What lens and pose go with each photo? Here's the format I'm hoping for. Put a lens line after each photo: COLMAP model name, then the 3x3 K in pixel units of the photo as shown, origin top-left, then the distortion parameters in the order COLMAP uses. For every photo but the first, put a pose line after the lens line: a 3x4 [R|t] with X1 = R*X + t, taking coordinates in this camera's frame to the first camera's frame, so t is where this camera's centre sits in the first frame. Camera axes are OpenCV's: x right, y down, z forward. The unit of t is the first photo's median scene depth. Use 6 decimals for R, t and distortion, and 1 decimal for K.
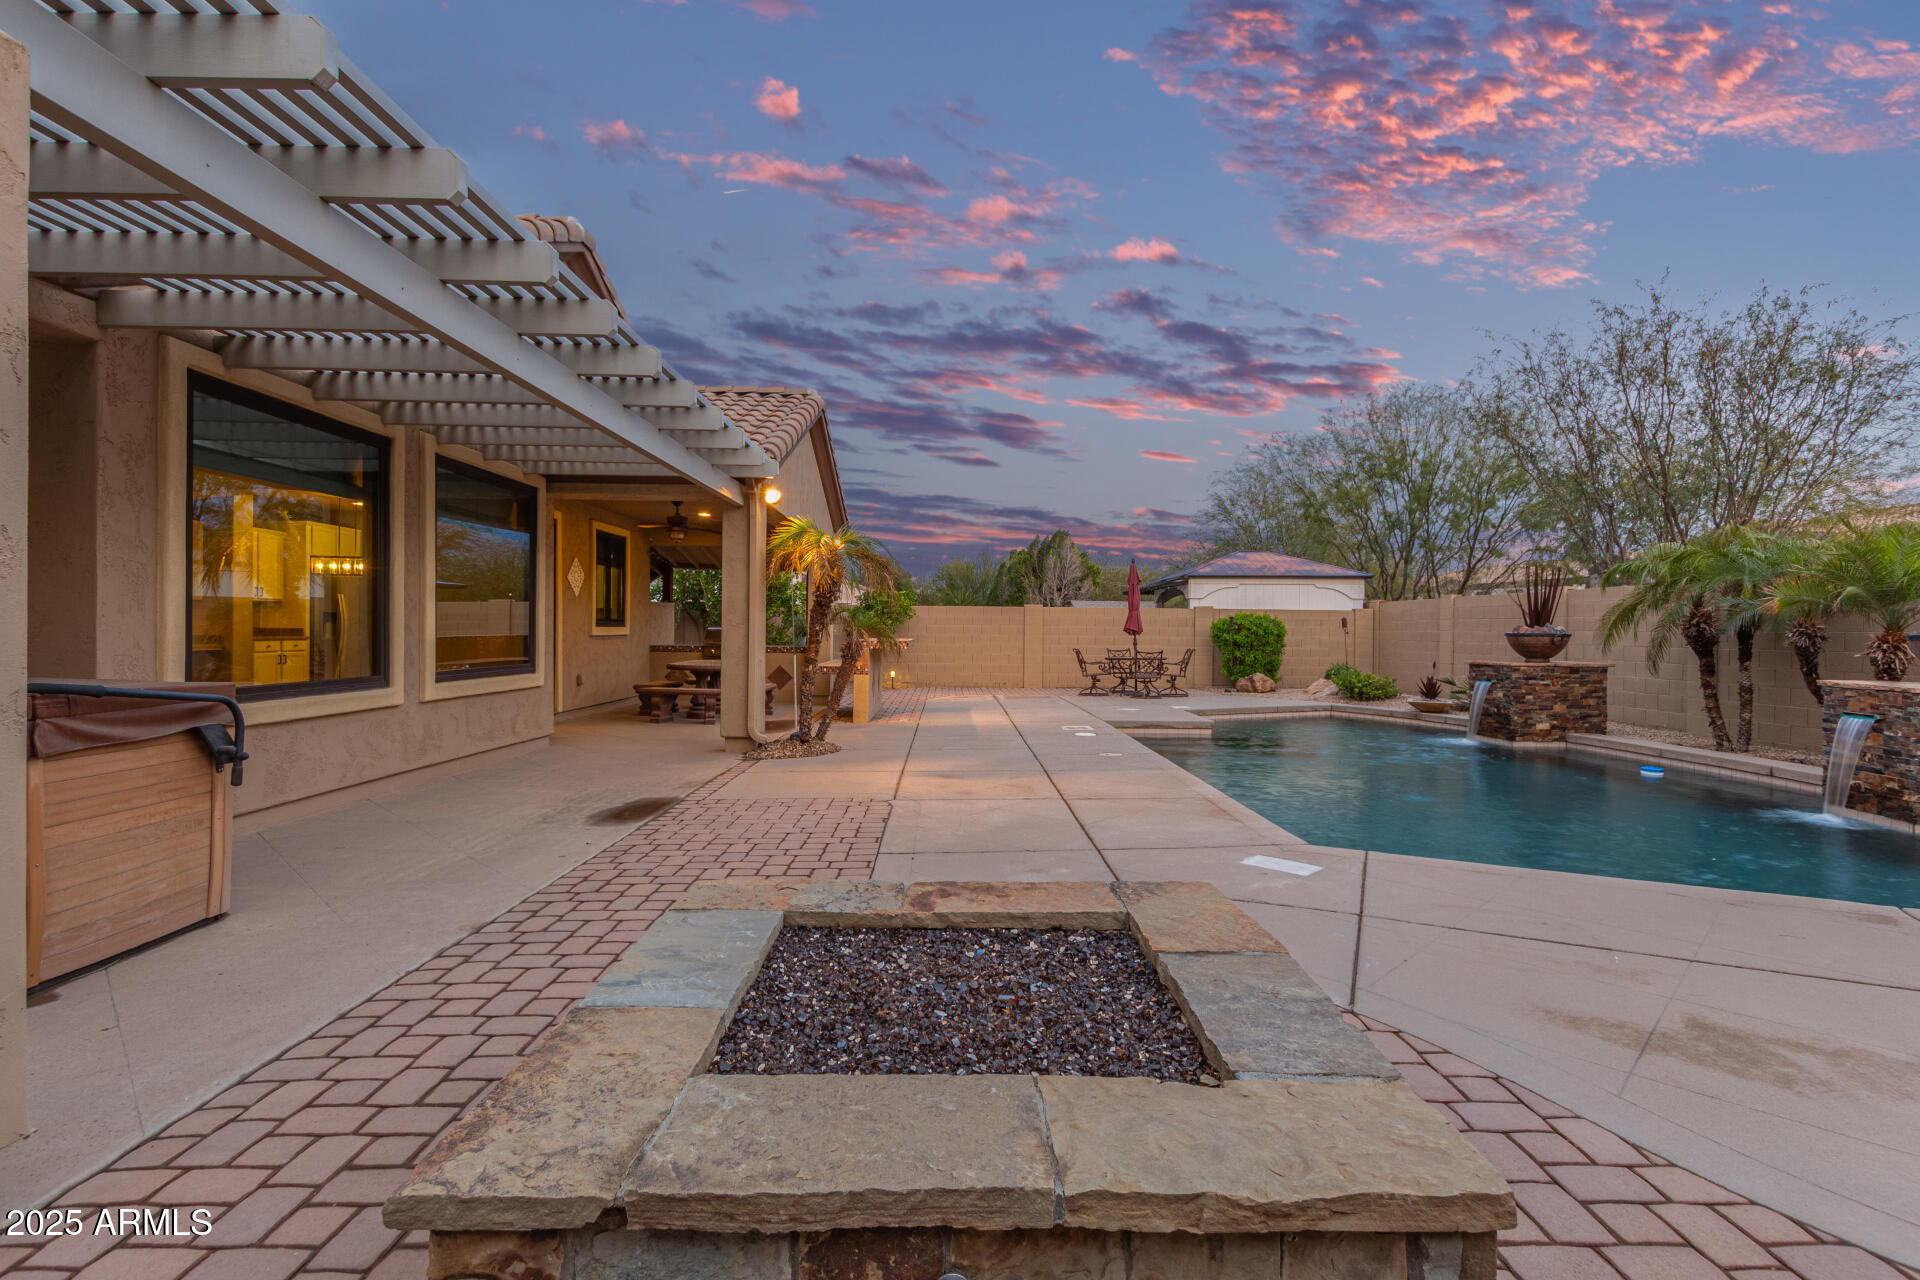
lens RADIAL K [[926.4, 0, 957.0], [0, 926.4, 632.7], [0, 0, 1]] dist [0.018409, -0.005907]
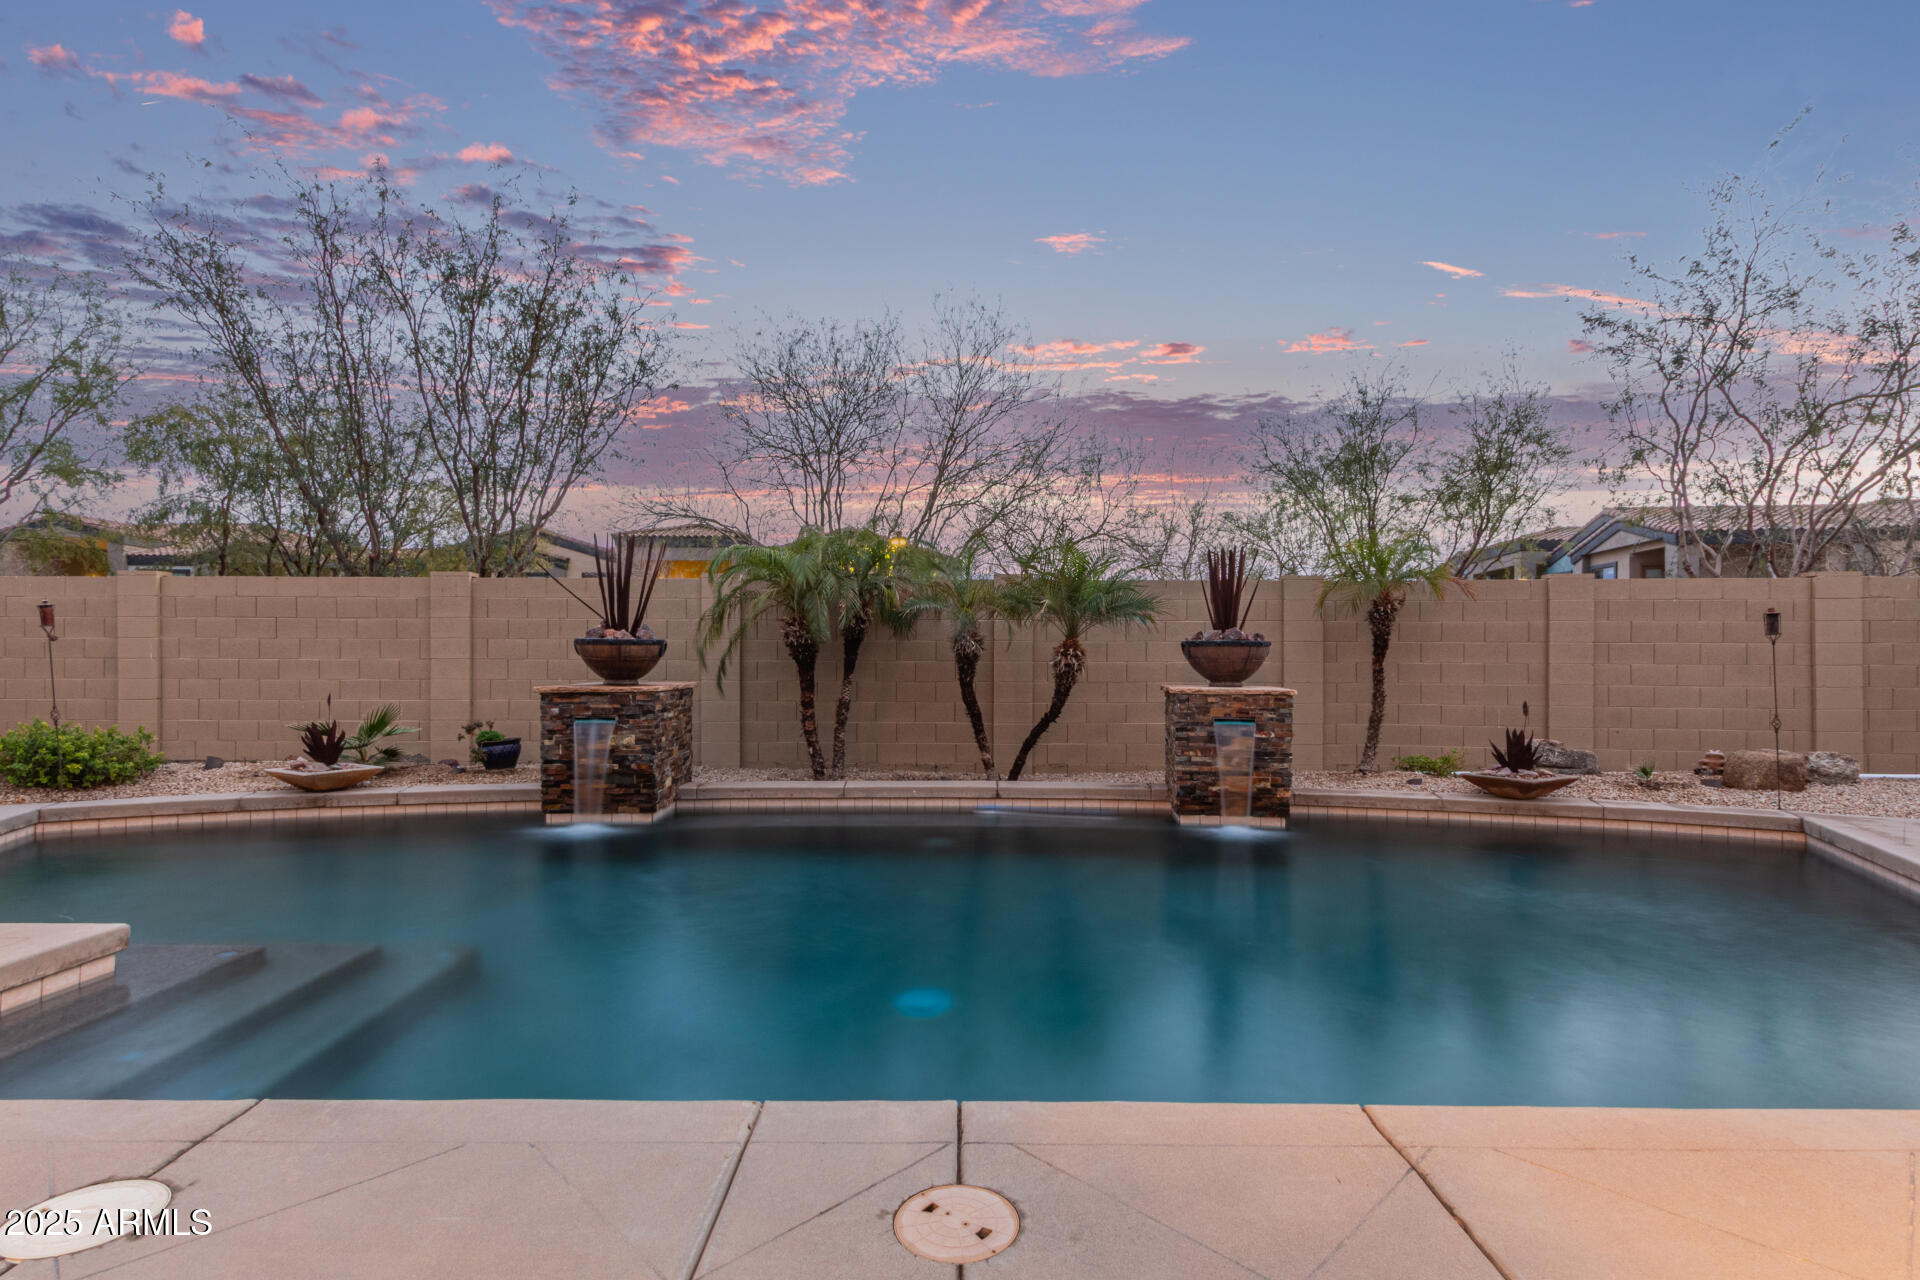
lens RADIAL K [[937.0, 0, 959.1], [0, 937.0, 645.2], [0, 0, 1]] dist [0.004032, -0.000764]
pose [[0.005652, 0.004648, 0.999973, -0.026901], [-0.000223, 0.999989, -0.004647, 0.007369], [-0.999984, -0.000197, 0.005653, 0.792757]]
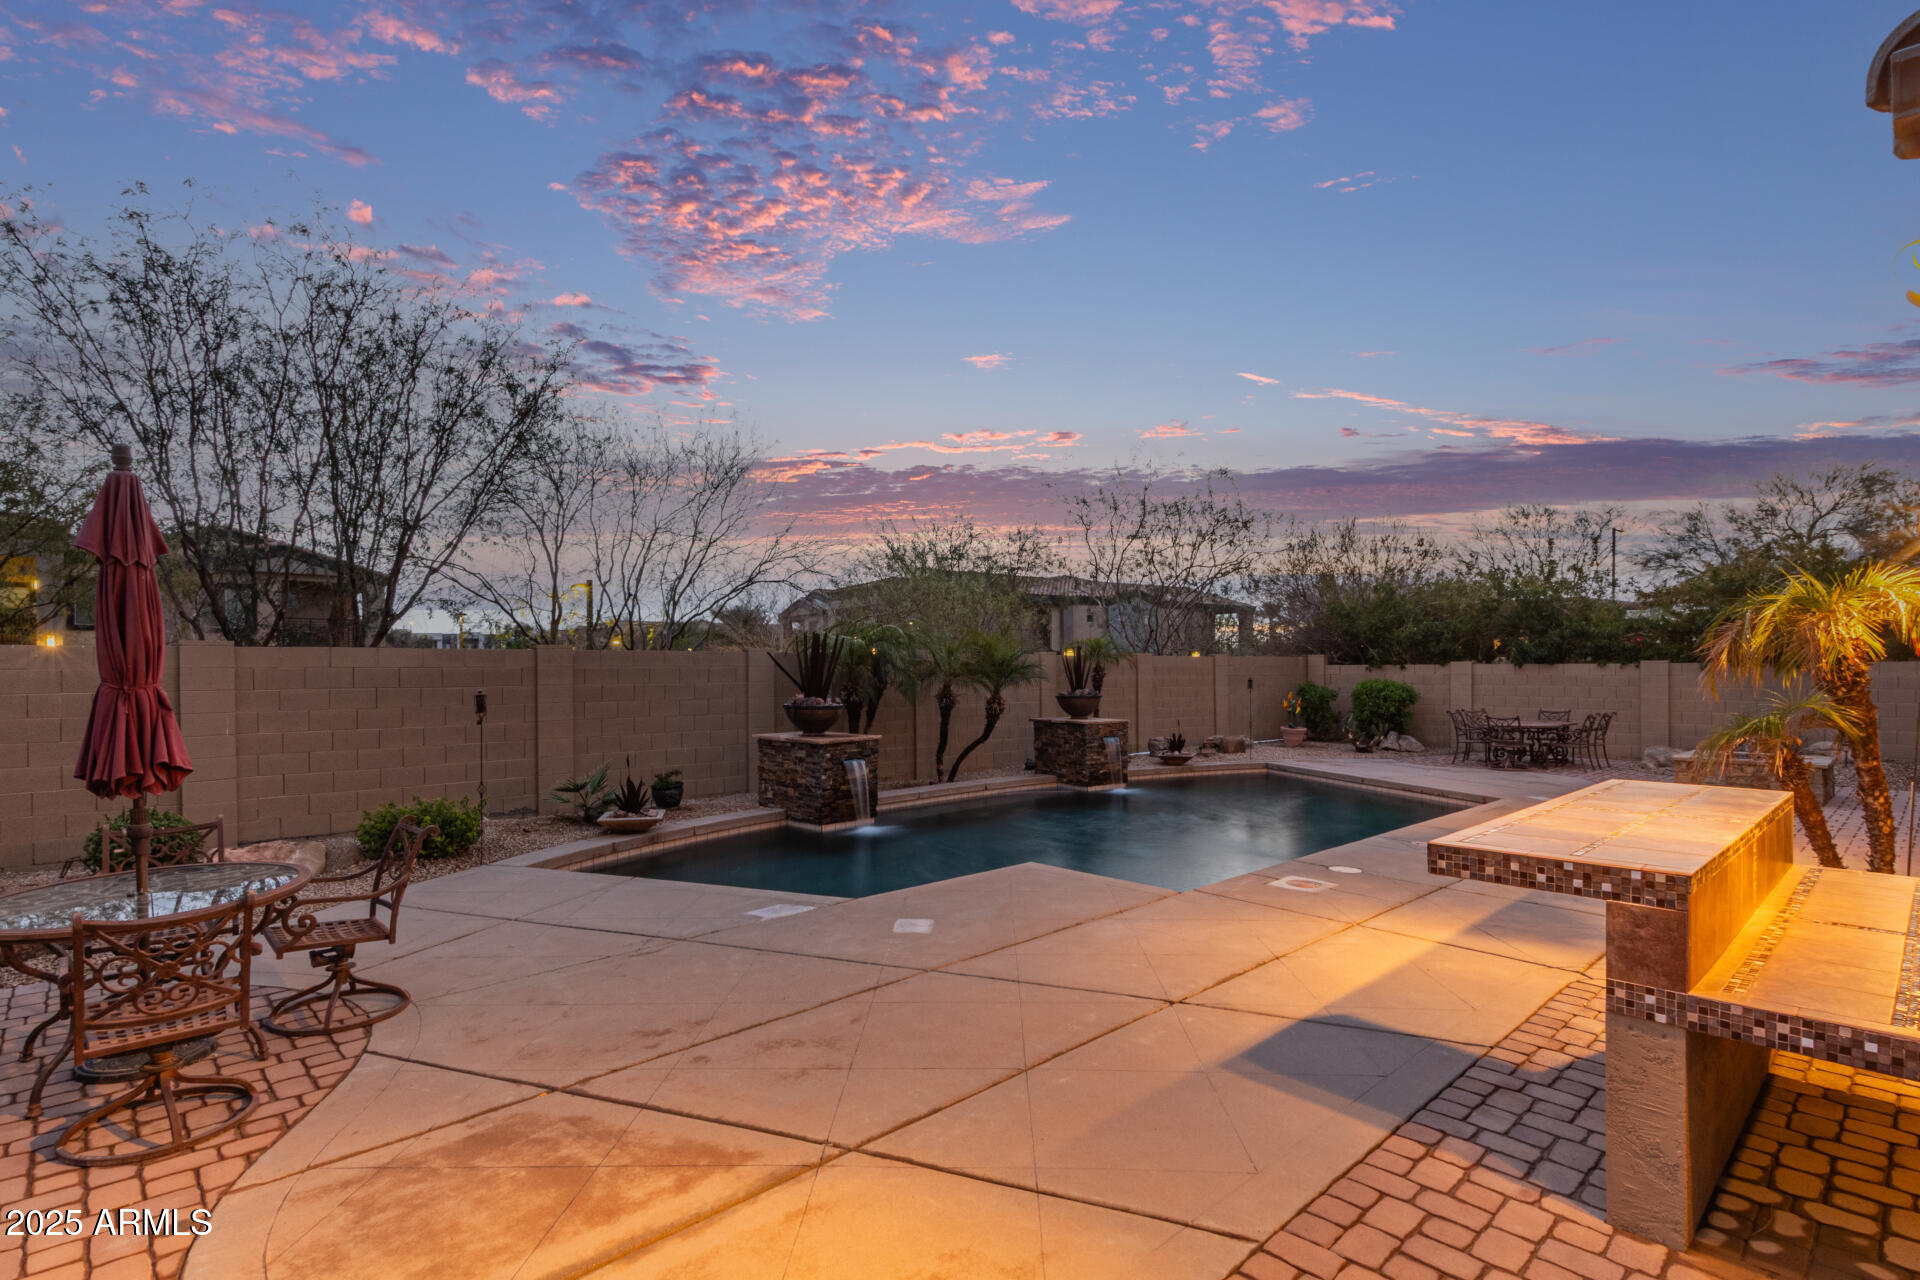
lens RADIAL K [[930.3, 0, 963.7], [0, 930.3, 675.8], [0, 0, 1]] dist [0.021873, -0.010970]
pose [[-0.683515, -0.013864, 0.729805, -0.169616], [-0.001240, 0.999840, 0.017832, -0.046935], [-0.729936, 0.011283, -0.683423, 1.590469]]
